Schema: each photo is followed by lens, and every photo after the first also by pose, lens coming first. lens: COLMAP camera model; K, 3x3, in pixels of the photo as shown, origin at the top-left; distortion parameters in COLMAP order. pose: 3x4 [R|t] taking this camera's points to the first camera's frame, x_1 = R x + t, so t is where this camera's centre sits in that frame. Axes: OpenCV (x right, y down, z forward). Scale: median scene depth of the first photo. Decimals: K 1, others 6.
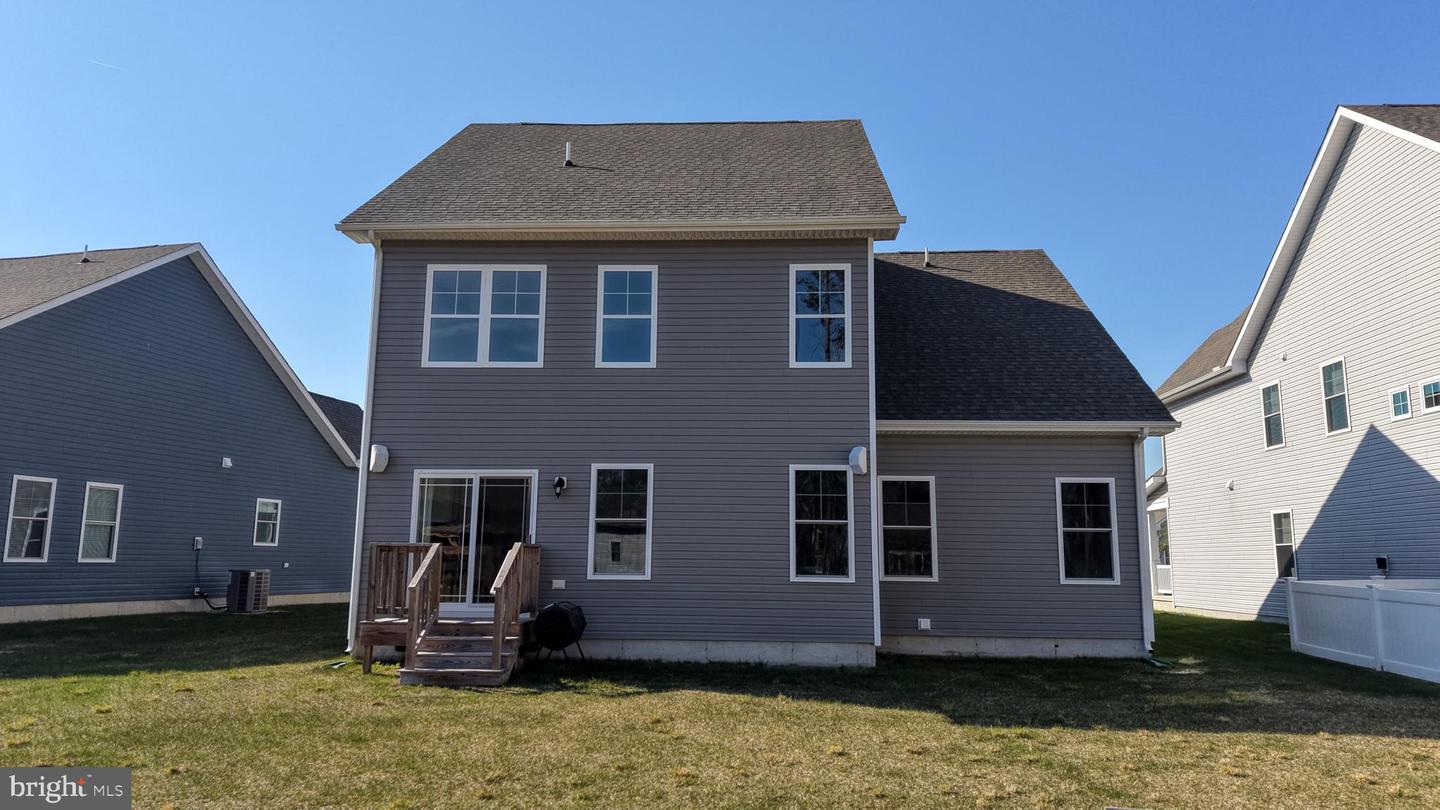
lens RADIAL K [[962.8, 0, 729.0], [0, 962.8, 406.9], [0, 0, 1]] dist [0.018093, -0.021140]
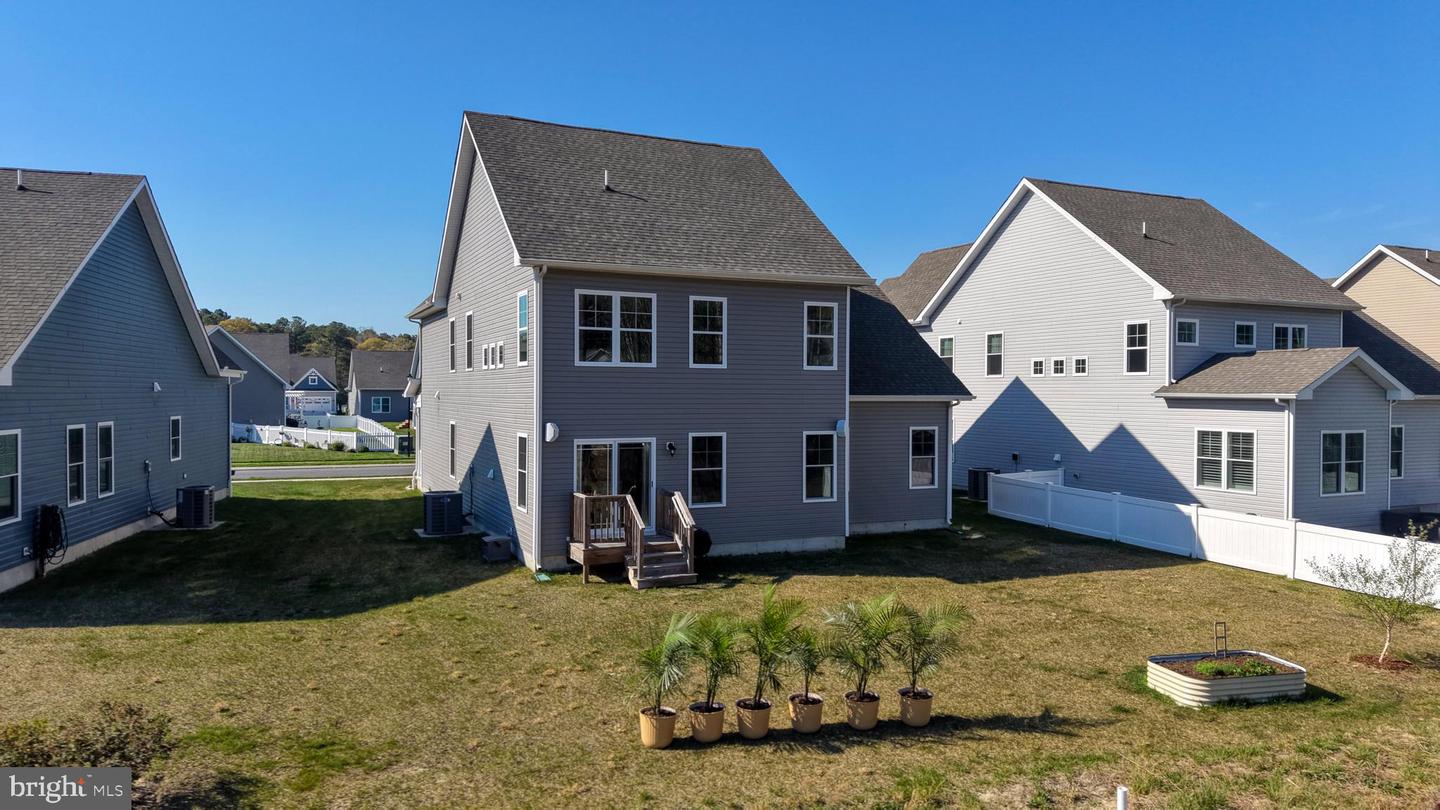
lens RADIAL K [[962.8, 0, 723.5], [0, 962.8, 405.6], [0, 0, 1]] dist [0.018093, -0.021140]
pose [[0.883799, -0.012233, 0.467706, -0.779739], [-0.071708, 0.984305, 0.161248, -0.224142], [-0.462338, -0.176049, 0.869051, -0.318004]]
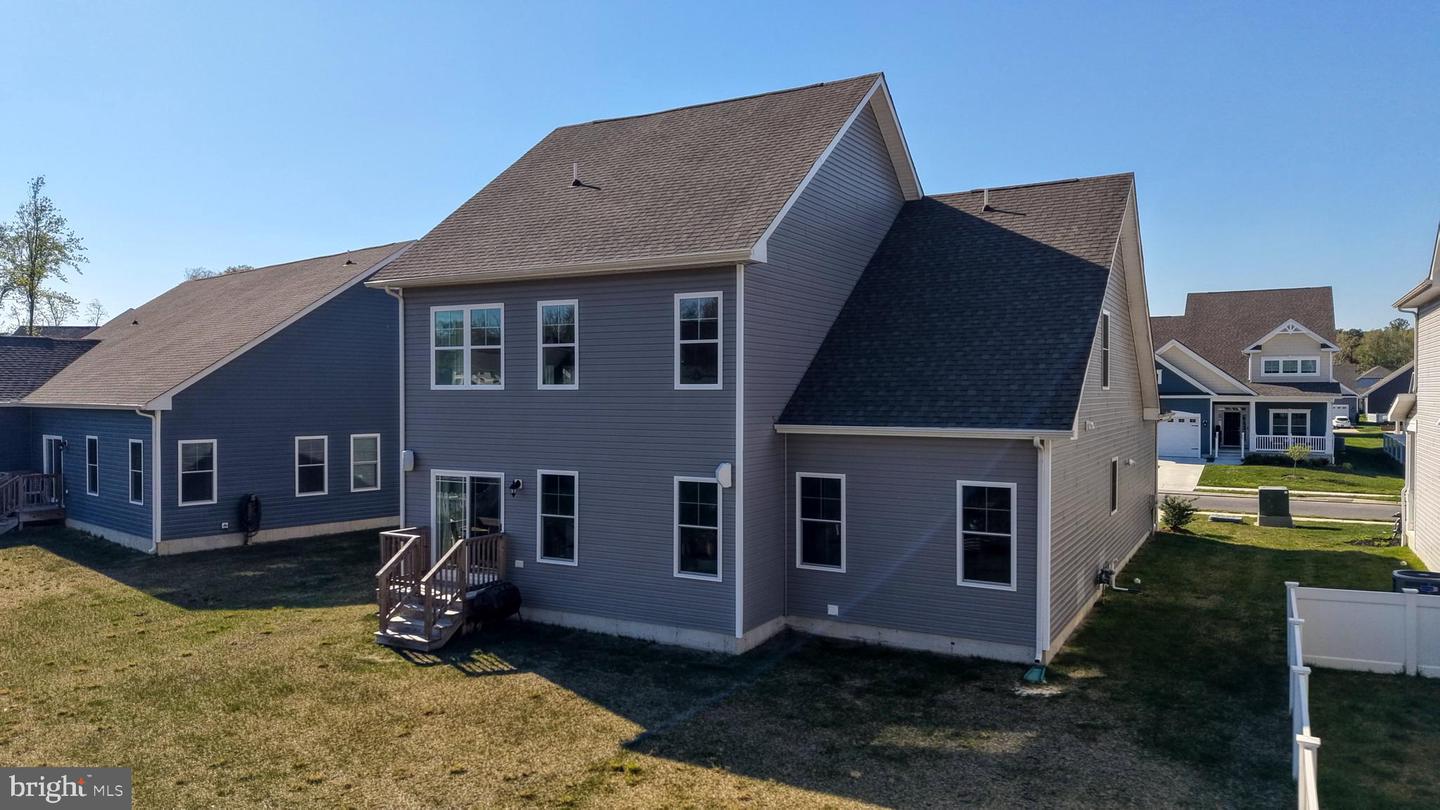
lens RADIAL K [[962.8, 0, 714.5], [0, 962.8, 406.7], [0, 0, 1]] dist [0.018093, -0.021140]
pose [[0.895277, -0.003943, -0.445492, 0.596300], [0.079137, 0.985466, 0.150315, -0.183428], [0.438424, -0.169828, 0.882577, 0.023619]]
